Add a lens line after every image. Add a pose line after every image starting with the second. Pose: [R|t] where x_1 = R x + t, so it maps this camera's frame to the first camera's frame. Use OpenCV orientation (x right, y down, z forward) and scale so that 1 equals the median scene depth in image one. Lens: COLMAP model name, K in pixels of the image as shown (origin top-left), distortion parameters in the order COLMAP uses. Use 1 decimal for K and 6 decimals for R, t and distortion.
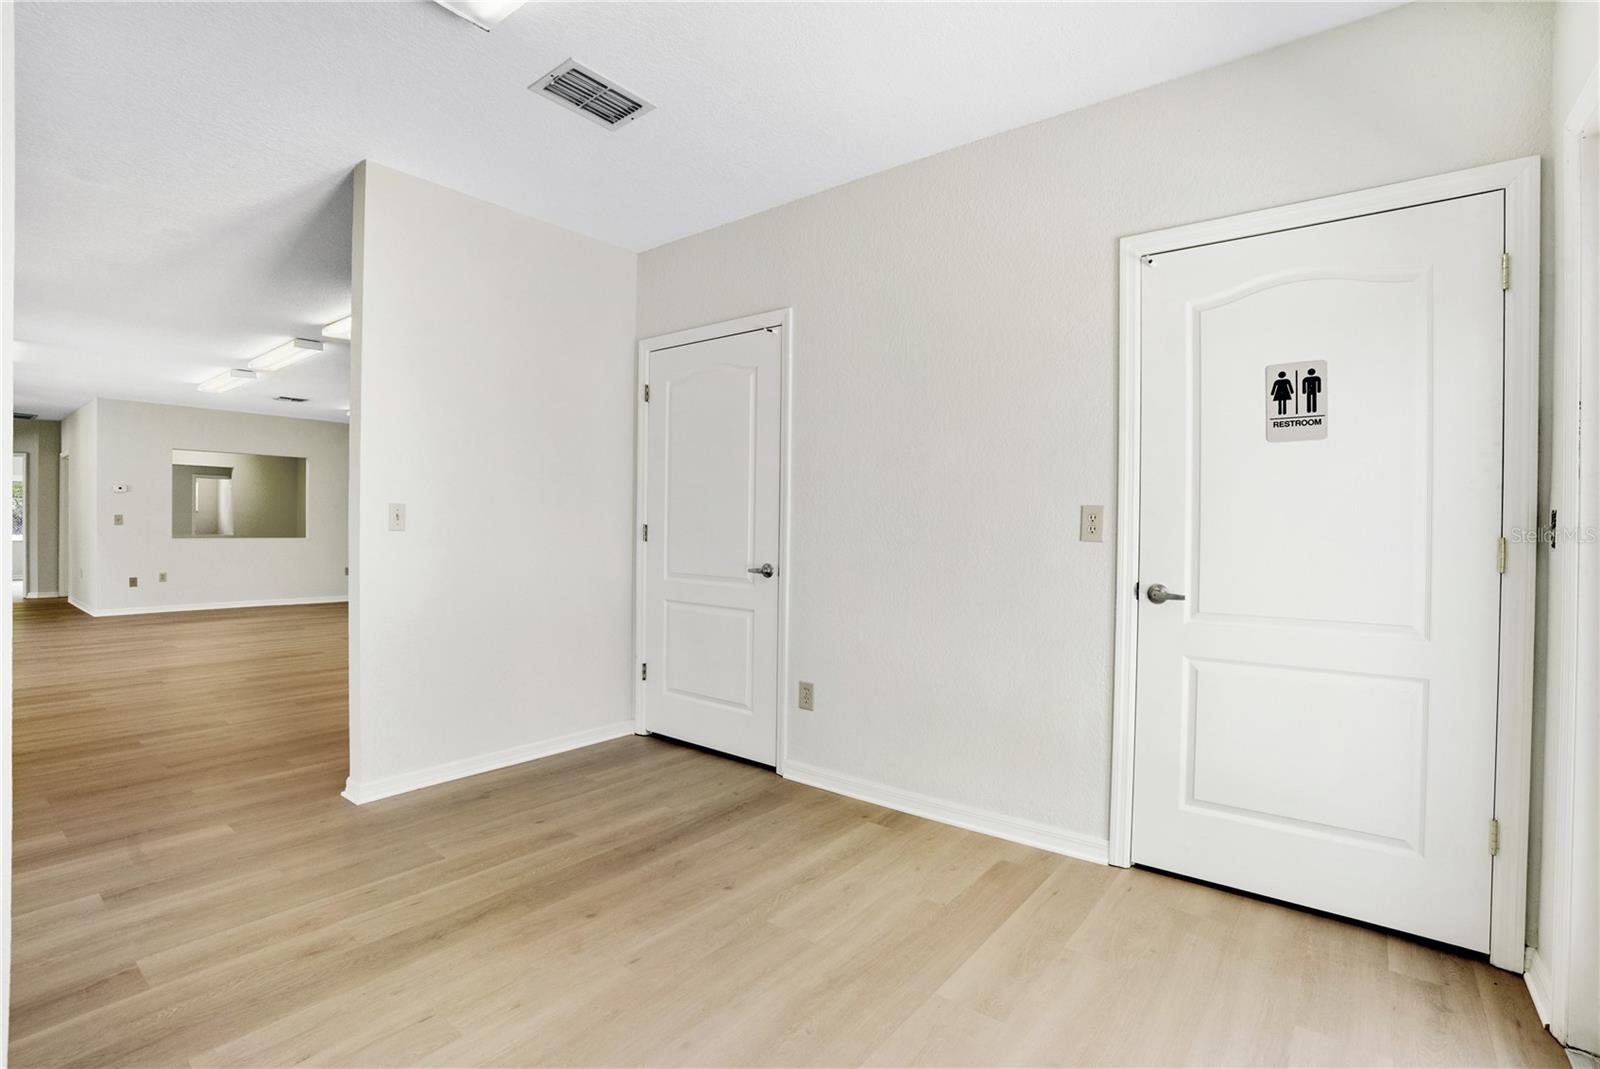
lens RADIAL K [[738.1, 0, 789.0], [0, 738.1, 527.0], [0, 0, 1]] dist [-0.043363, 0.005270]
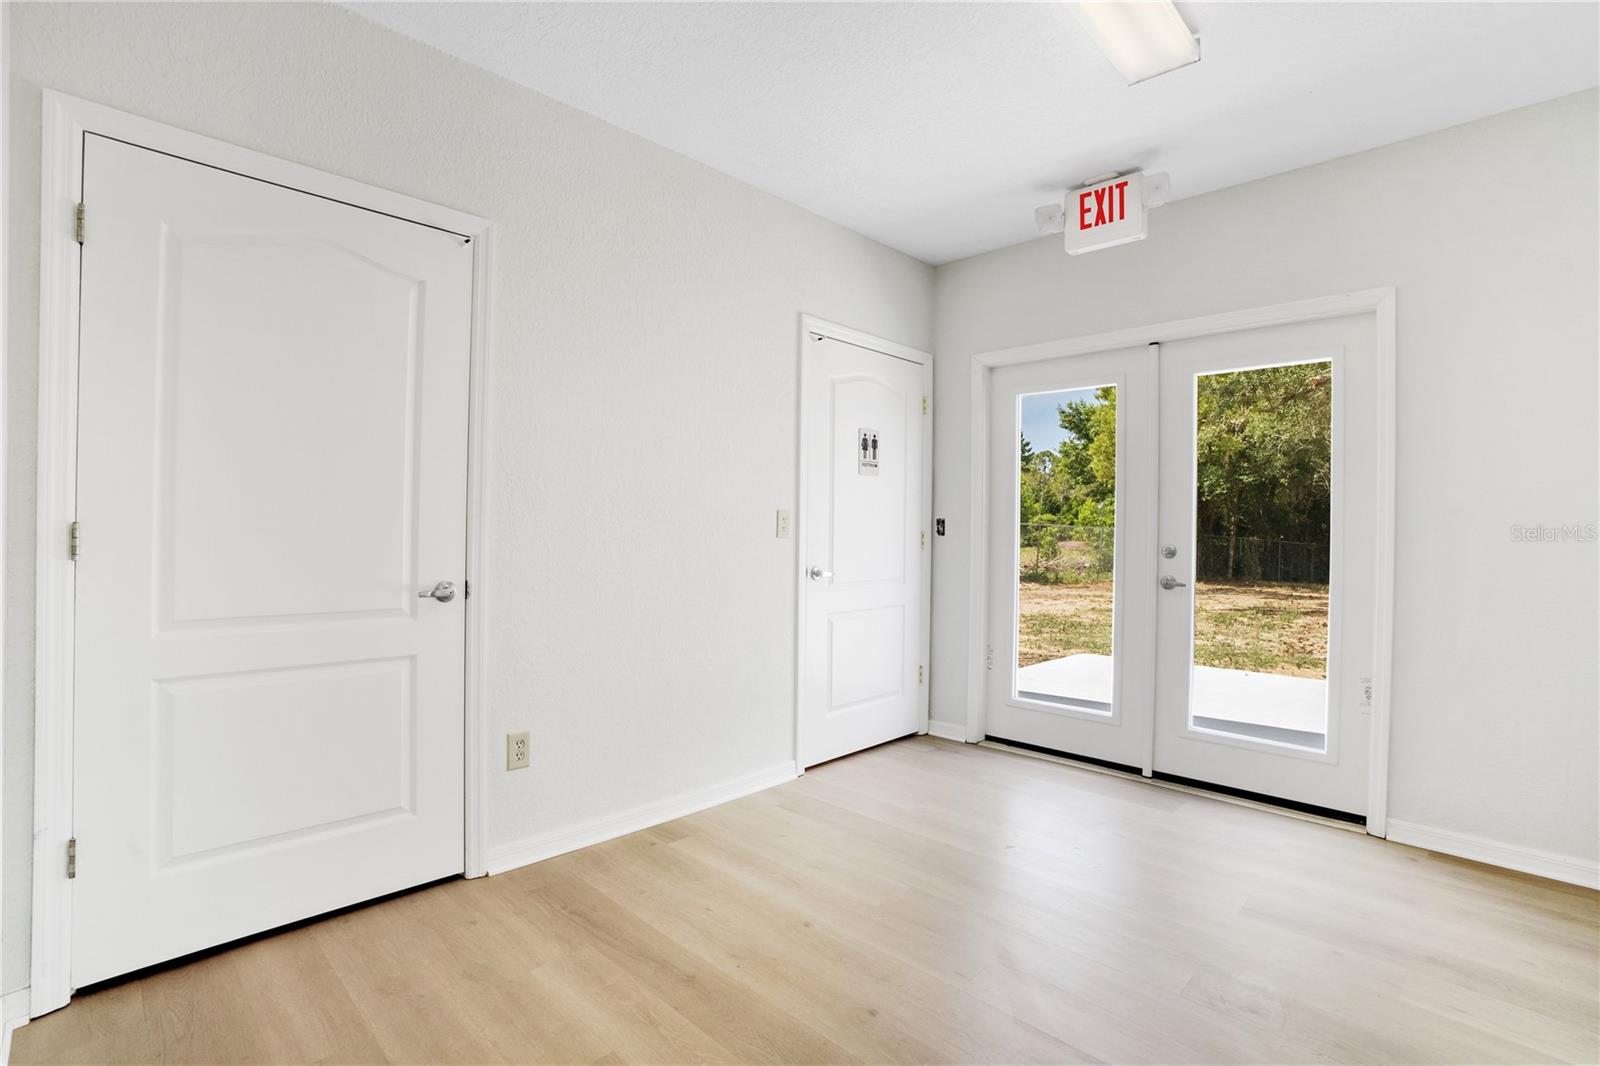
lens RADIAL K [[738.1, 0, 798.4], [0, 738.1, 535.1], [0, 0, 1]] dist [-0.043363, 0.005270]
pose [[0.113824, -0.018265, 0.993333, -0.785209], [-0.005583, 0.999803, 0.019024, -0.008572], [-0.993485, -0.007711, 0.113699, 0.728530]]
